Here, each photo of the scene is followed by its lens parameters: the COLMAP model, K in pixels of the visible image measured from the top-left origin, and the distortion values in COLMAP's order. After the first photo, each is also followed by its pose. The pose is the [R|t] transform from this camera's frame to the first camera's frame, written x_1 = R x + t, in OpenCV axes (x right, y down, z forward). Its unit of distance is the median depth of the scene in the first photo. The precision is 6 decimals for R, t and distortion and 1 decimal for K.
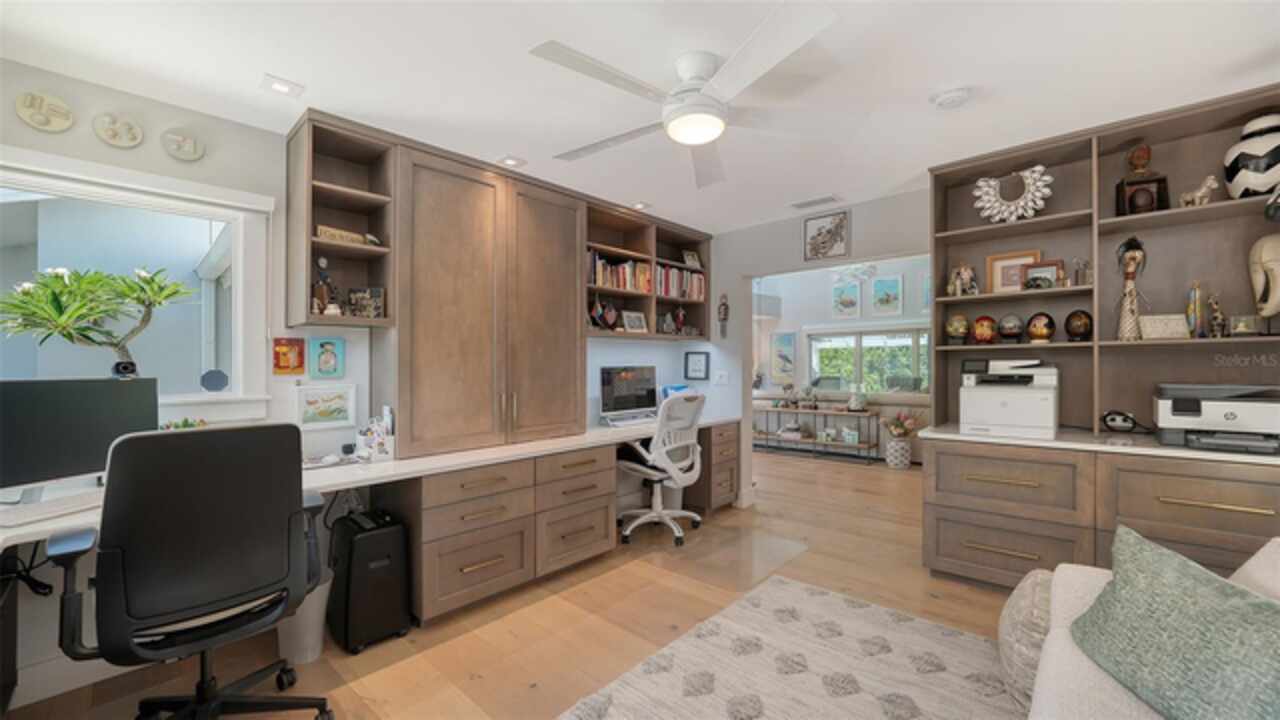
lens RADIAL K [[517.2, 0, 640.0], [0, 517.2, 360.0], [0, 0, 1]] dist [-0.000124, 0.000003]
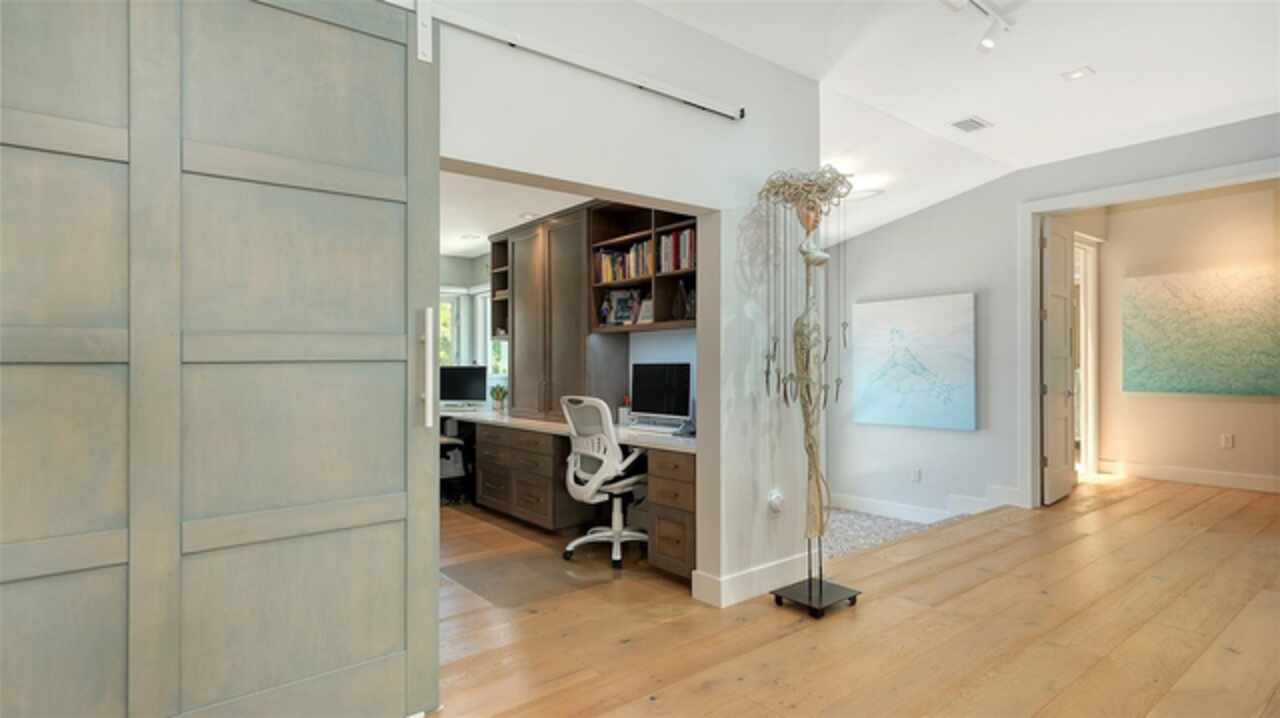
lens RADIAL K [[660.1, 0, 640.0], [0, 660.1, 359.0], [0, 0, 1]] dist [0.002836, 0.000157]
pose [[-0.144720, 0.000141, -0.989473, 1.315619], [0.015227, 0.999882, -0.002084, 0.009286], [0.989355, -0.015368, -0.144705, 1.404162]]
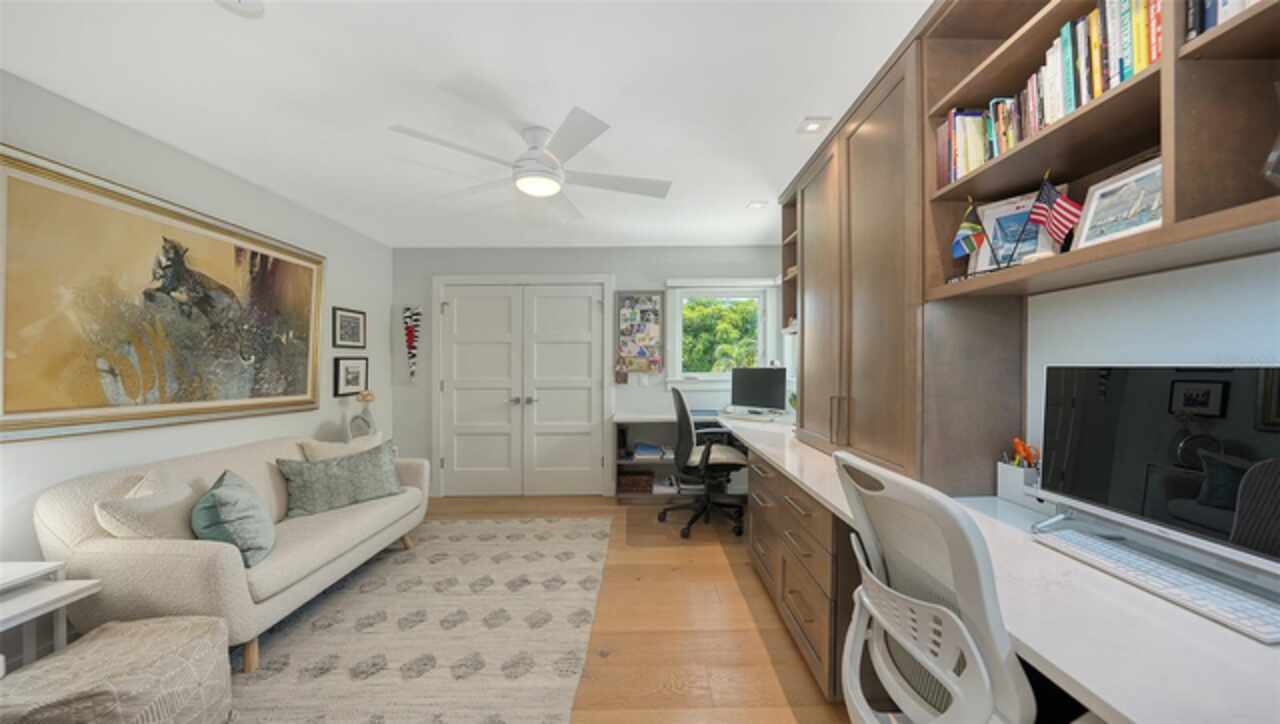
lens RADIAL K [[445.2, 0, 644.2], [0, 445.2, 359.0], [0, 0, 1]] dist [-0.019345, 0.000039]
pose [[-0.729972, -0.007898, -0.683432, 0.411071], [0.001093, 0.999918, -0.012723, 0.013039], [0.683477, -0.010035, -0.729904, 1.219132]]
